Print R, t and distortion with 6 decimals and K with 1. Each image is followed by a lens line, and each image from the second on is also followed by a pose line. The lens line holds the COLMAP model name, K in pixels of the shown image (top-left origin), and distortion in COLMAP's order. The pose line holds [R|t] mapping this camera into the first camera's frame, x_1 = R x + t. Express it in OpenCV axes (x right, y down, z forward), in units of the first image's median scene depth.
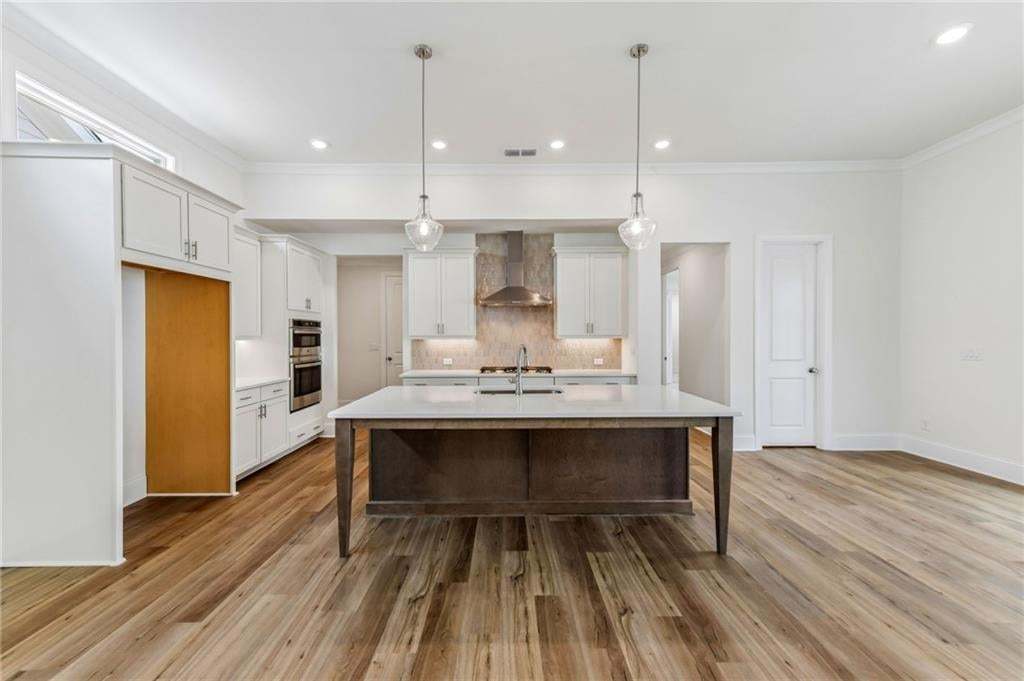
lens RADIAL K [[407.5, 0, 507.4], [0, 407.5, 335.7], [0, 0, 1]] dist [0.012944, 0.000147]
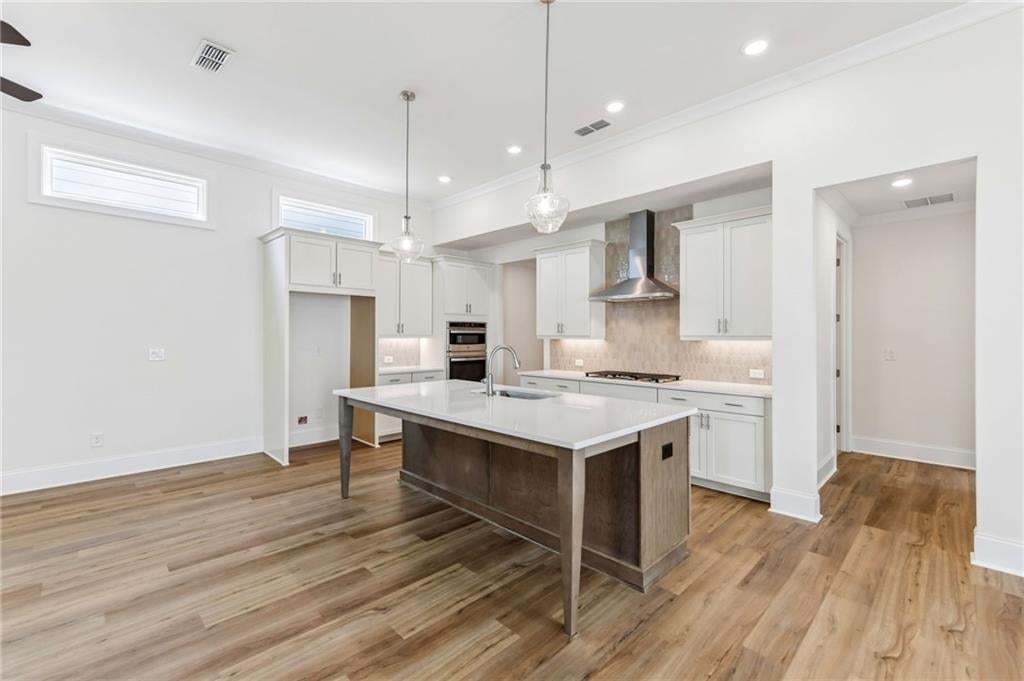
lens RADIAL K [[436.6, 0, 505.1], [0, 436.6, 331.9], [0, 0, 1]] dist [0.011936, 0.000412]
pose [[0.695693, -0.001130, -0.718338, 0.554563], [-0.003600, 0.999981, -0.005060, -0.002836], [0.718330, 0.006107, 0.695676, 0.201017]]
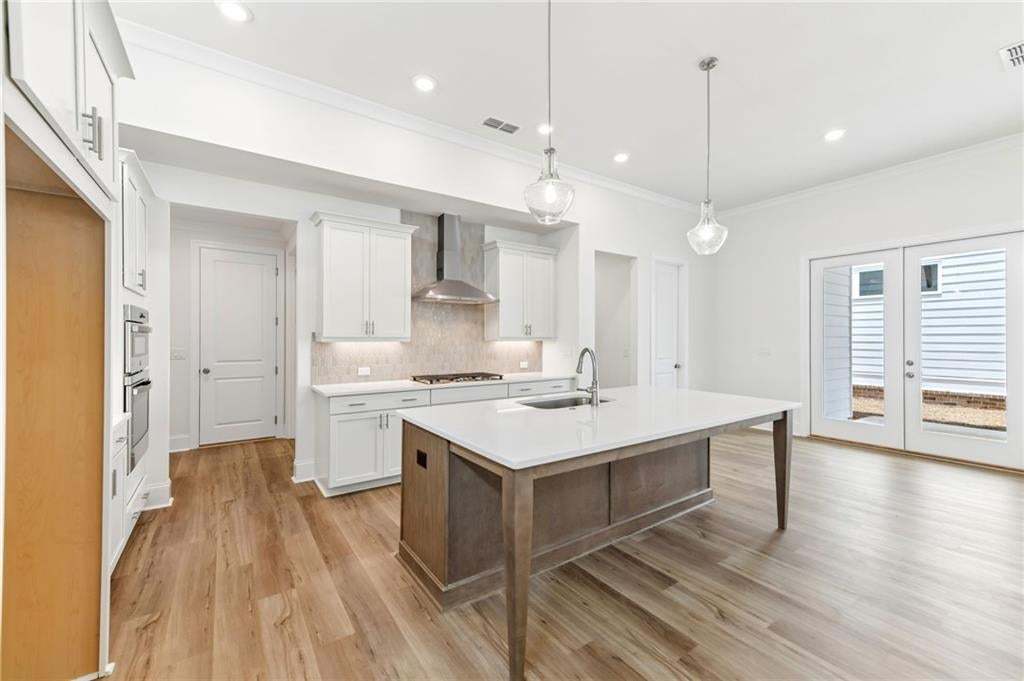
lens RADIAL K [[407.5, 0, 507.4], [0, 407.5, 338.1], [0, 0, 1]] dist [0.012944, 0.000147]
pose [[0.828375, 0.003594, 0.560162, -0.419519], [-0.004249, 0.999991, -0.000133, 0.000624], [-0.560157, -0.002269, 0.828383, 0.263221]]
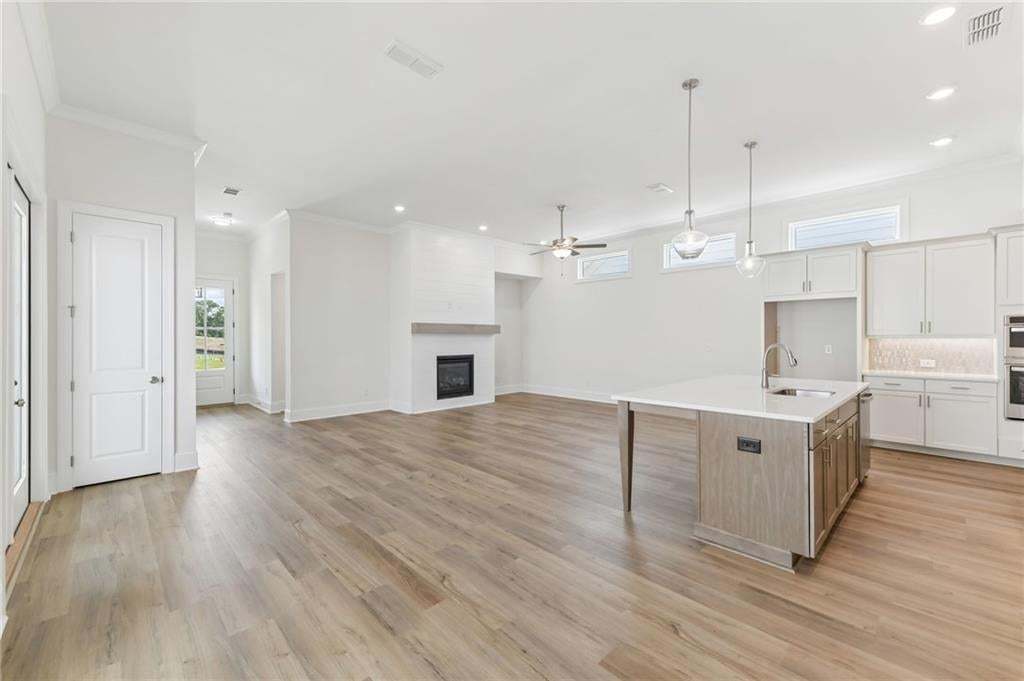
lens RADIAL K [[414.1, 0, 512.4], [0, 414.1, 337.8], [0, 0, 1]] dist [0.008553, -0.000901]
pose [[-0.720323, 0.006094, -0.693612, 0.907425], [0.005712, 0.999980, 0.002855, -0.000690], [0.693616, -0.001905, -0.720343, 0.918087]]
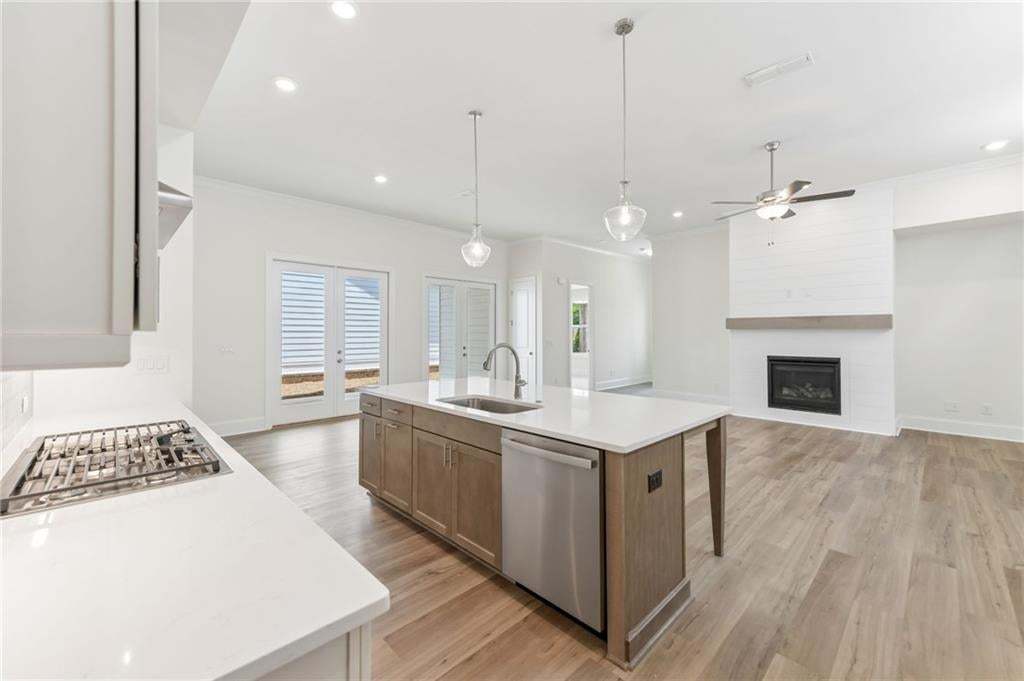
lens RADIAL K [[414.1, 0, 500.9], [0, 414.1, 328.3], [0, 0, 1]] dist [0.008553, -0.000901]
pose [[-0.679236, 0.013762, 0.733791, -0.428489], [0.003747, 0.999876, -0.015285, 0.001156], [-0.733910, -0.007632, -0.679203, 1.132966]]
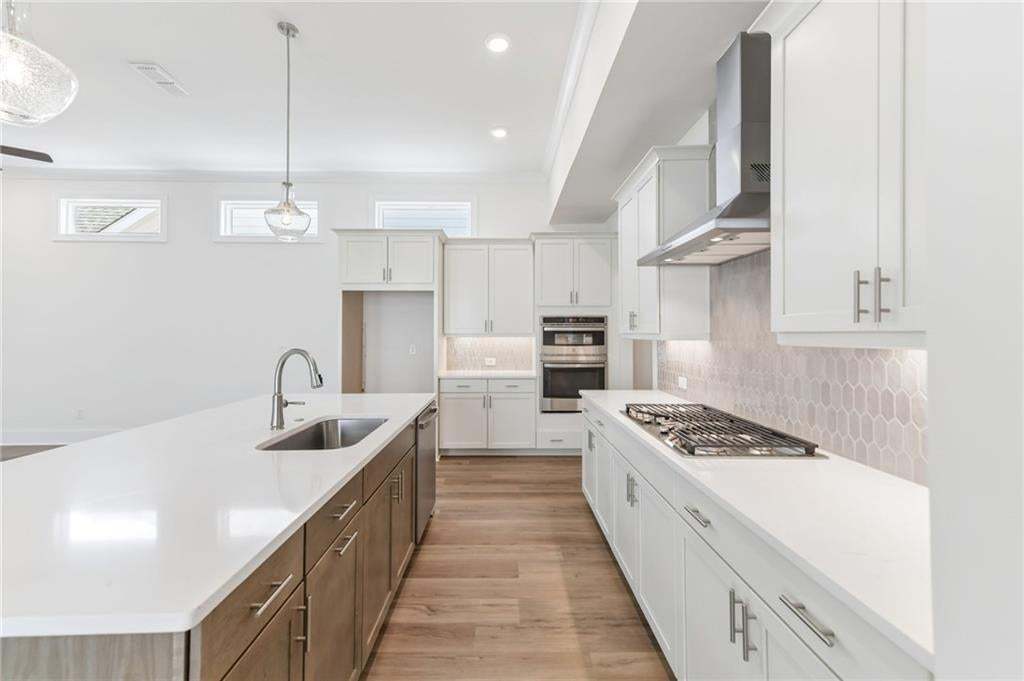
lens RADIAL K [[414.1, 0, 504.4], [0, 414.1, 329.6], [0, 0, 1]] dist [0.008553, -0.000901]
pose [[0.000639, -0.007946, -0.999968, 0.457576], [0.001264, 0.999968, -0.007945, -0.000730], [0.999999, -0.001258, 0.000649, 0.921678]]
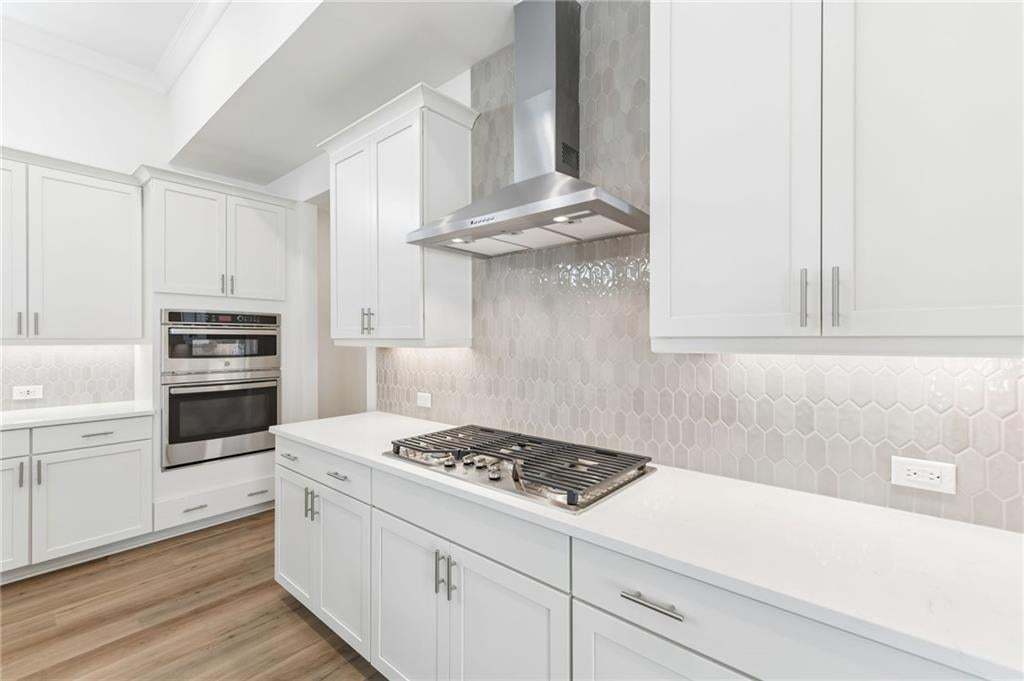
lens RADIAL K [[436.6, 0, 506.4], [0, 436.6, 340.7], [0, 0, 1]] dist [0.011936, 0.000412]
pose [[0.756214, 0.003940, -0.654313, 0.254284], [-0.001555, 0.999990, 0.004224, 0.000354], [0.654323, -0.002176, 0.756212, 0.853268]]
